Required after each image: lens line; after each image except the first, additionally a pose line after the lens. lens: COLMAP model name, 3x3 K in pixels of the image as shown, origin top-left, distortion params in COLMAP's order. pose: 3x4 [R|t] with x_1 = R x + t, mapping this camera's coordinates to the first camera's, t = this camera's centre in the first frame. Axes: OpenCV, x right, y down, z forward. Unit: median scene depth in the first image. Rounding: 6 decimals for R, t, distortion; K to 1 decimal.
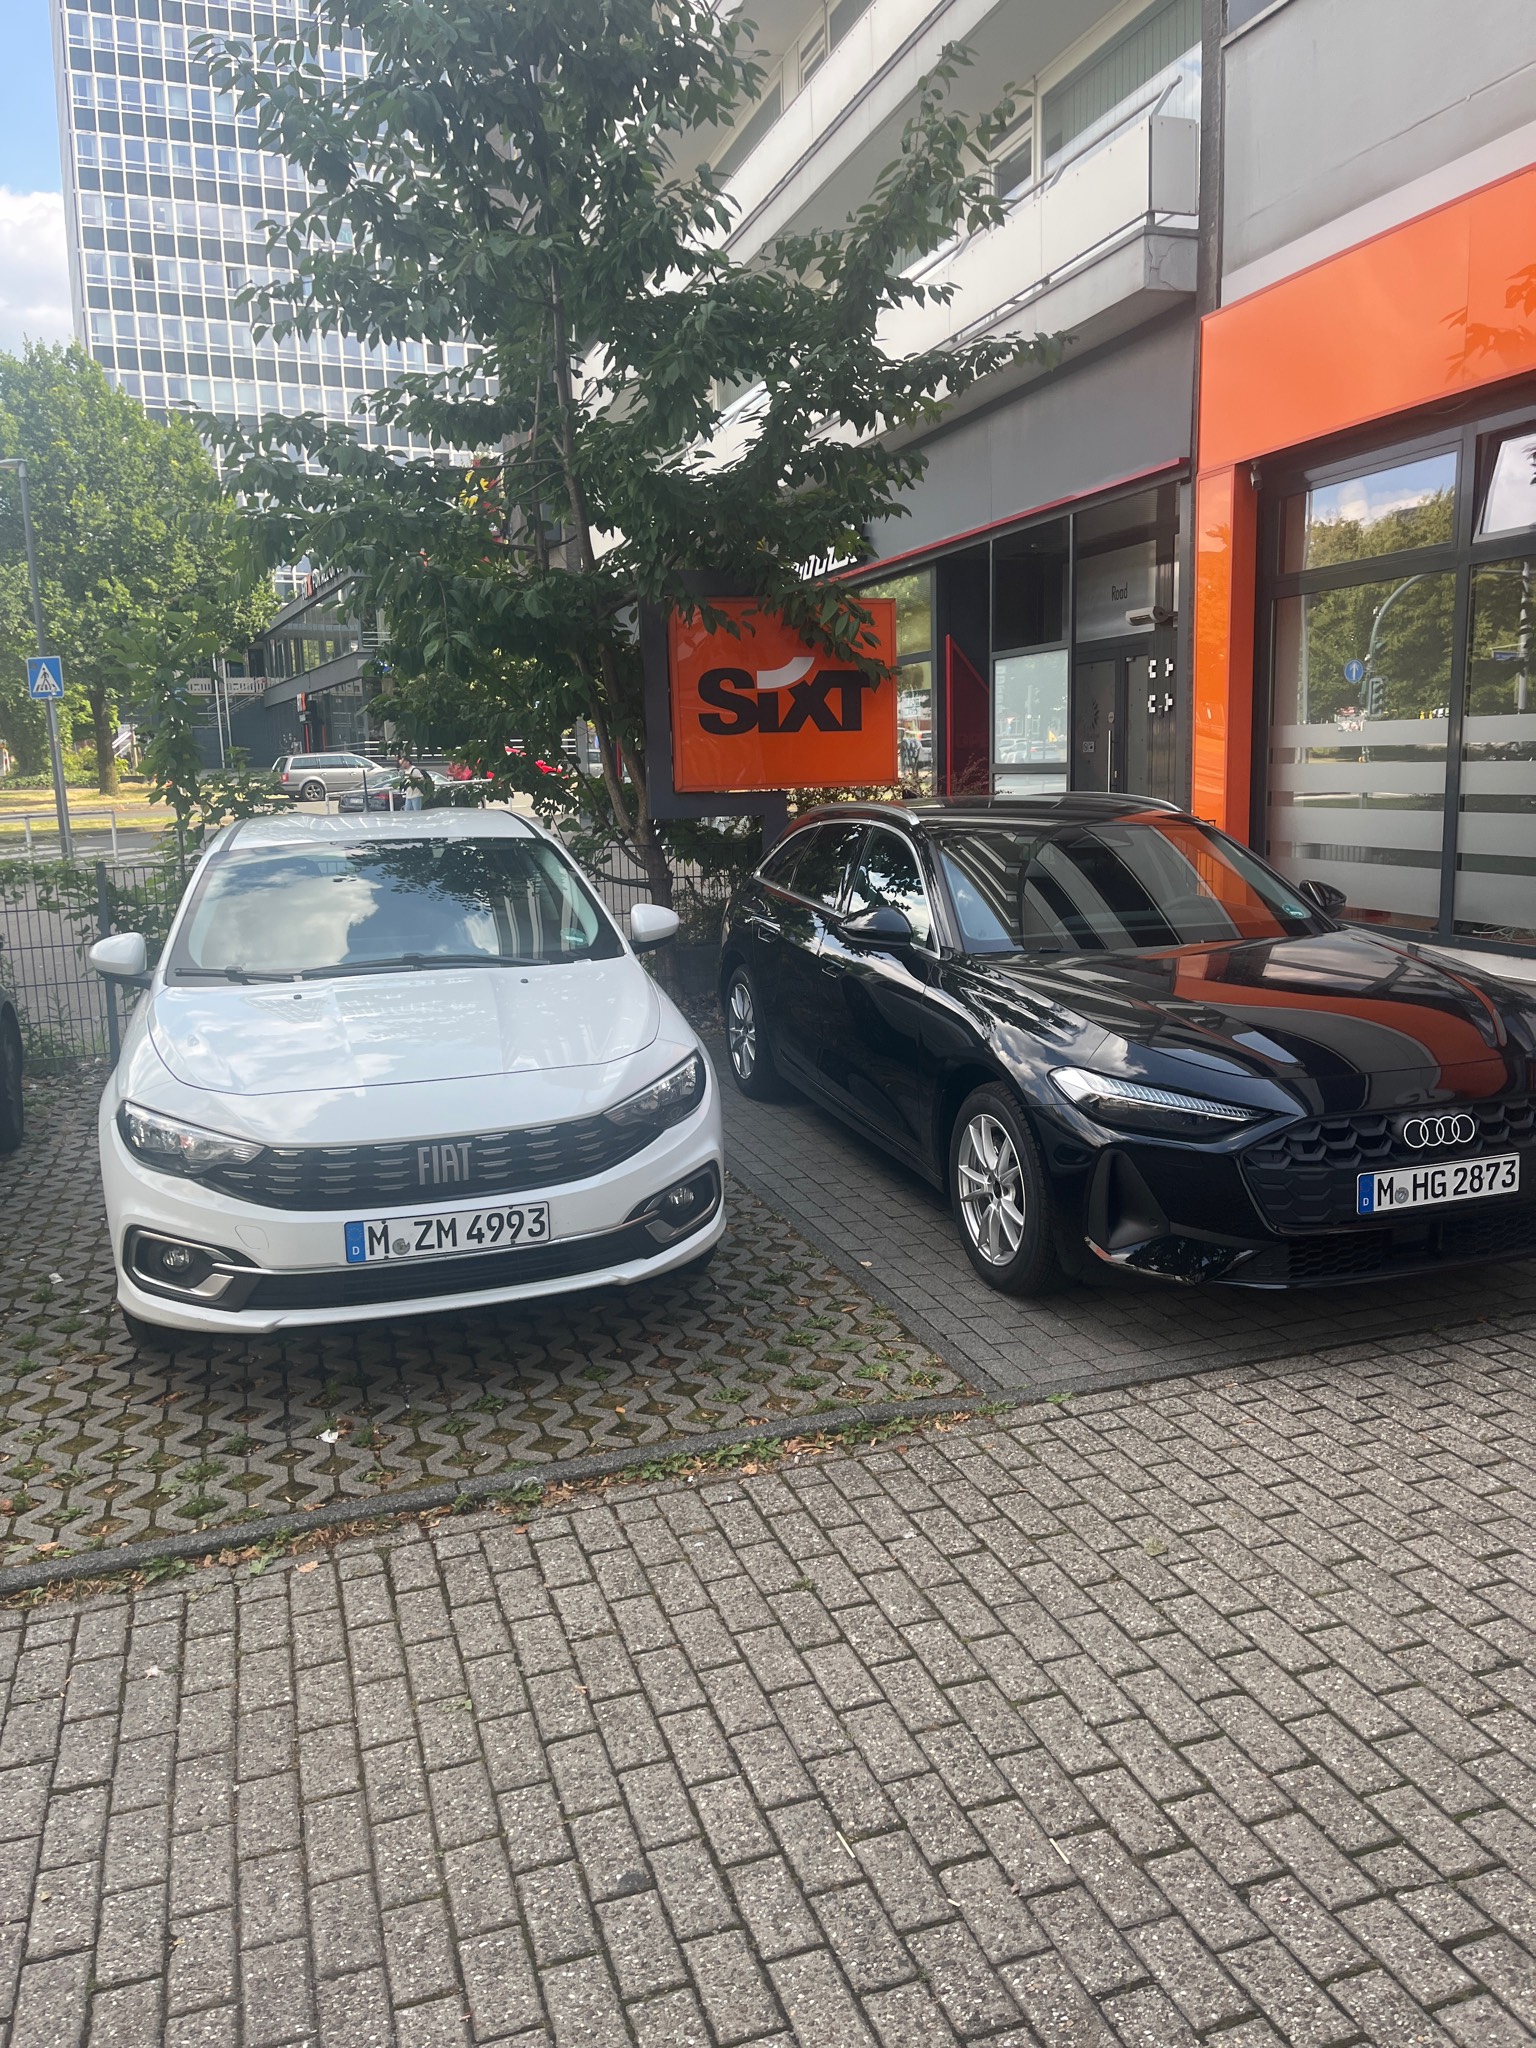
lens RADIAL K [[1557.5, 0, 777.8], [0, 1557.5, 1005.6], [0, 0, 1]] dist [0.097061, -0.126563]
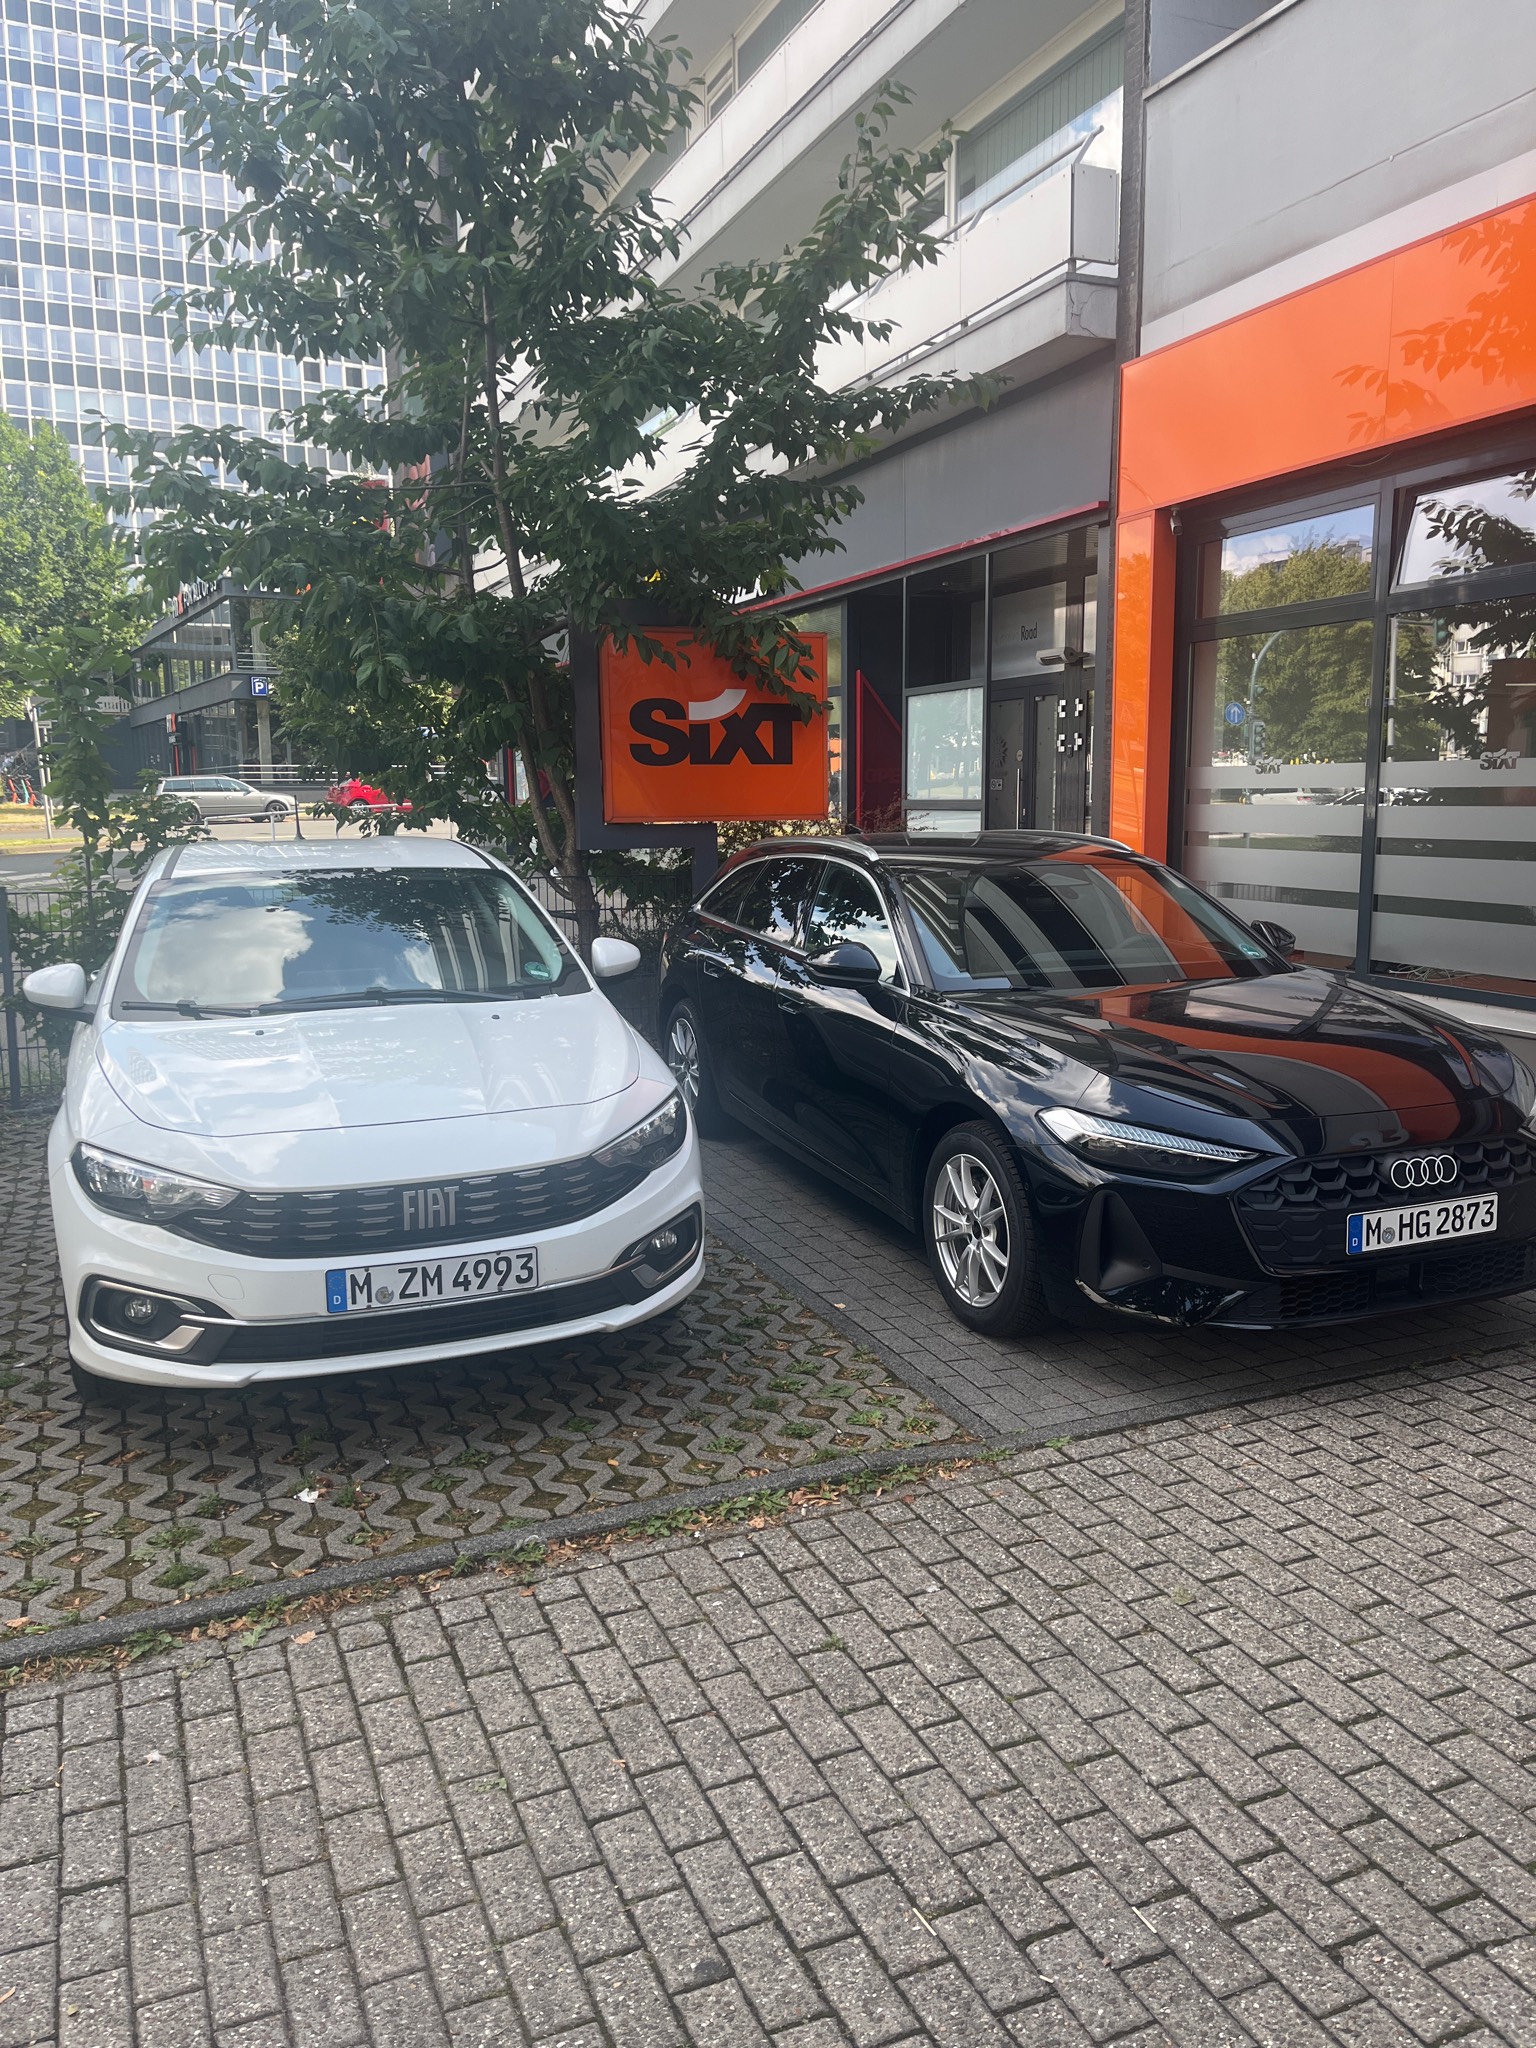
lens RADIAL K [[1550.7, 0, 768.0], [0, 1550.7, 1024.0], [0, 0, 1]] dist [0.105315, -0.141838]
pose [[0.996868, 0.004798, 0.078933, -0.084262], [-0.004203, 0.999961, -0.007708, -0.005760], [-0.078966, 0.007352, 0.996850, 0.028630]]
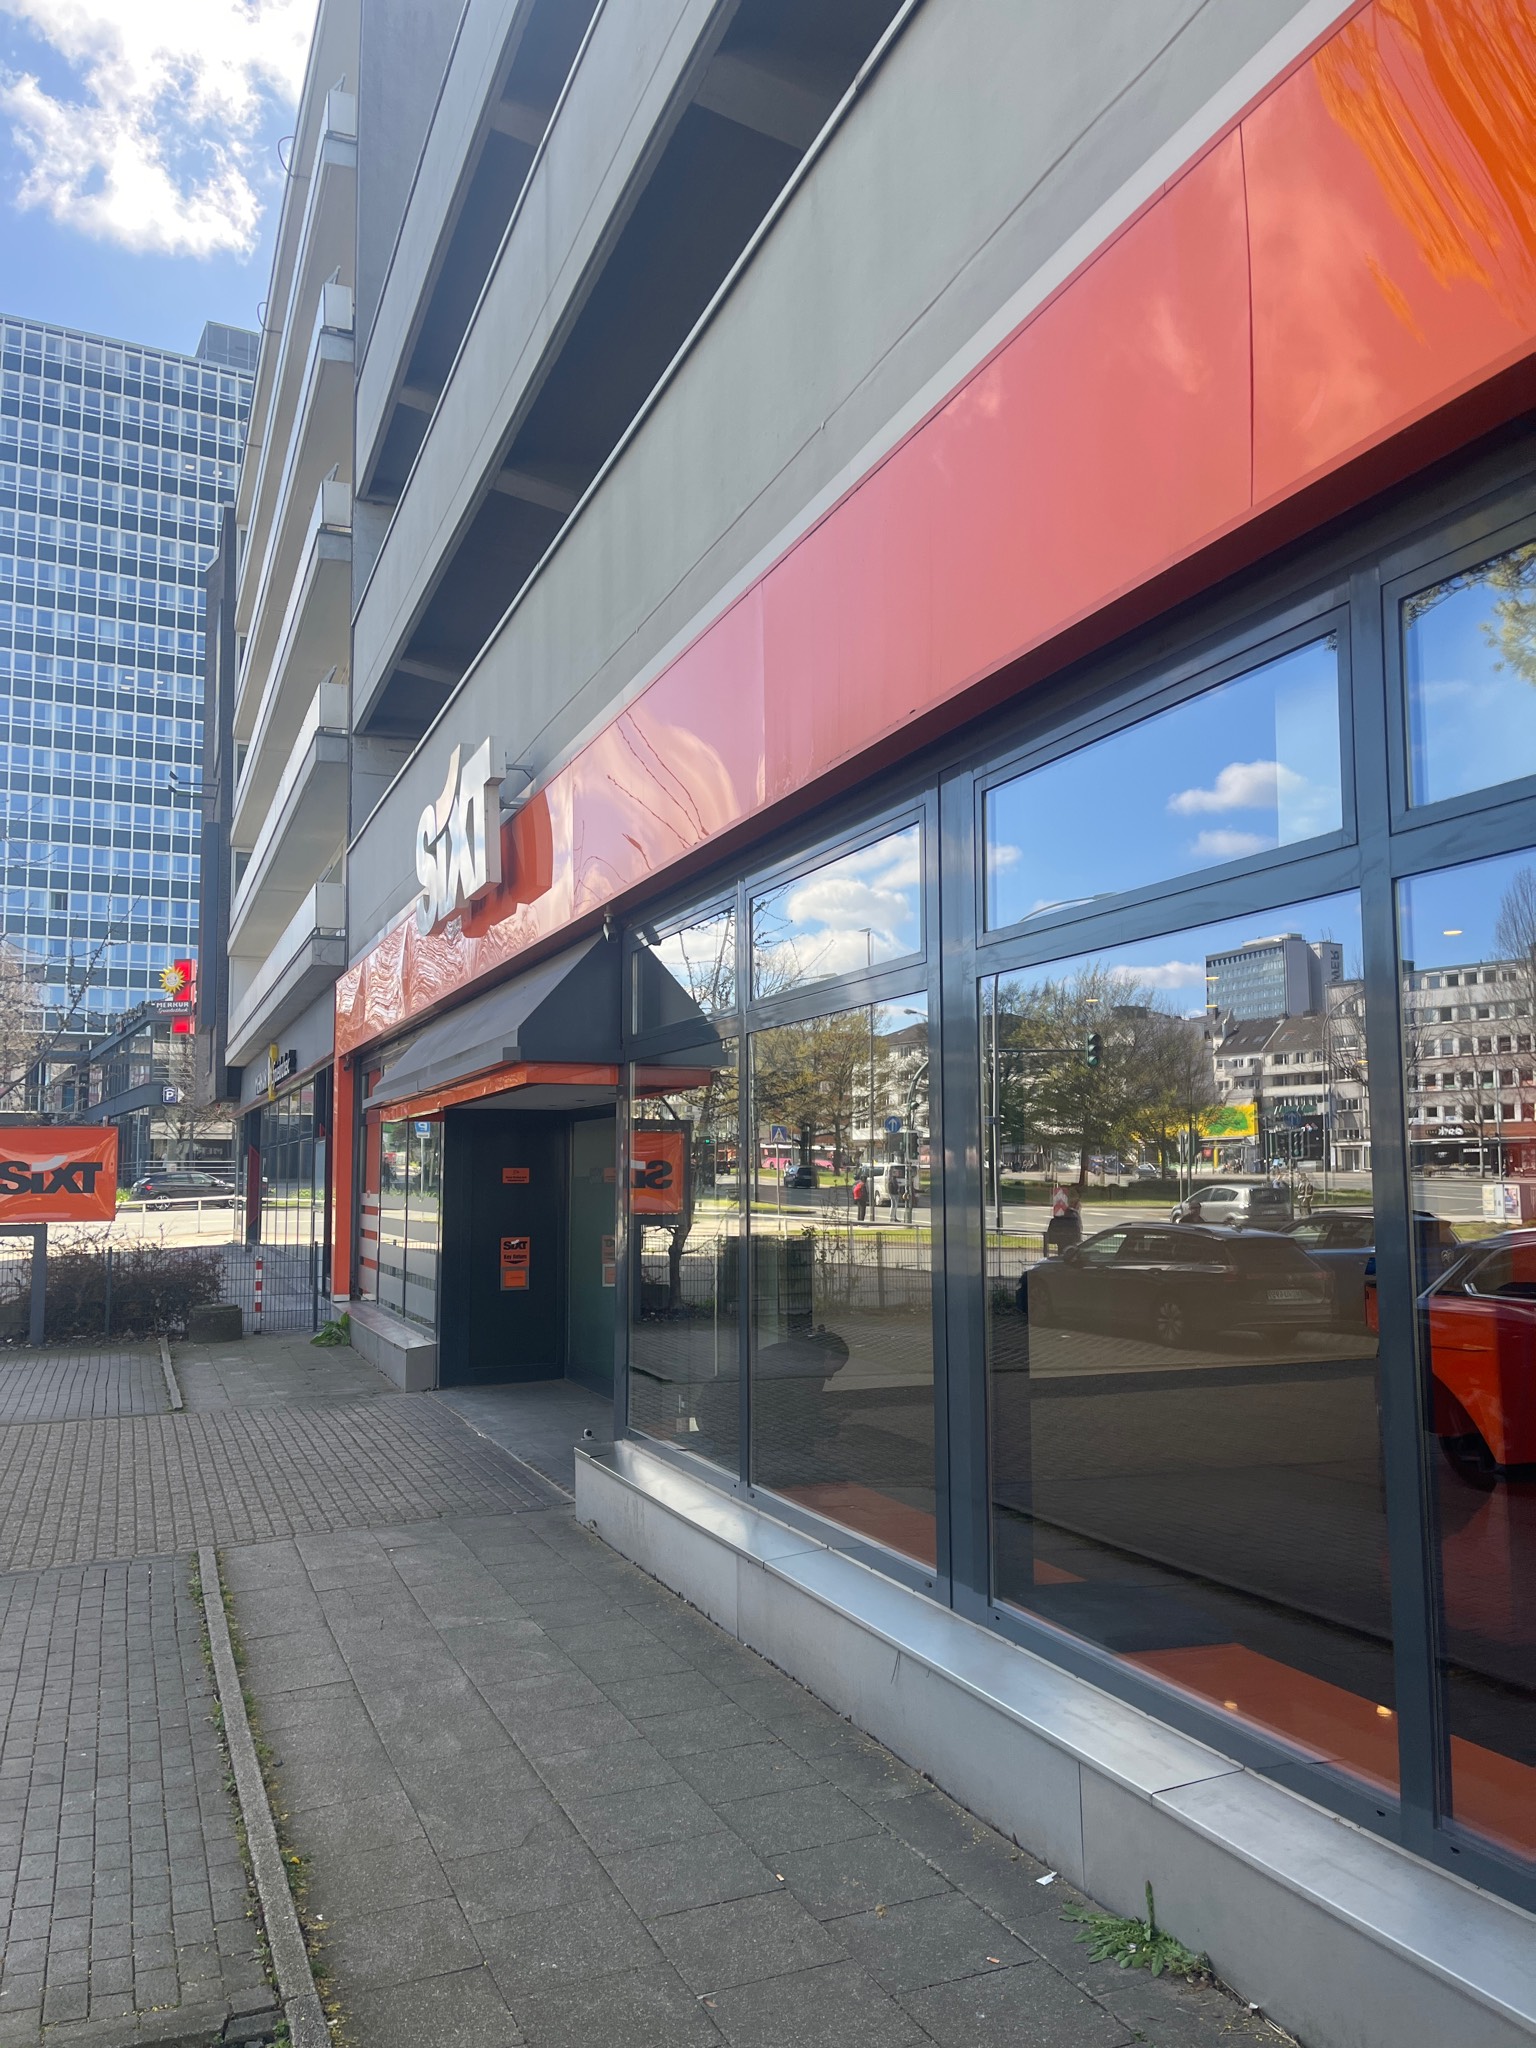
lens RADIAL K [[1570.0, 0, 727.0], [0, 1570.0, 1031.4], [0, 0, 1]] dist [0.061723, -0.035545]
pose [[0.999016, 0.021934, 0.038537, 1.585640], [-0.011874, 0.969678, -0.244098, 0.196716], [-0.042723, 0.243401, 0.968984, -1.998256]]
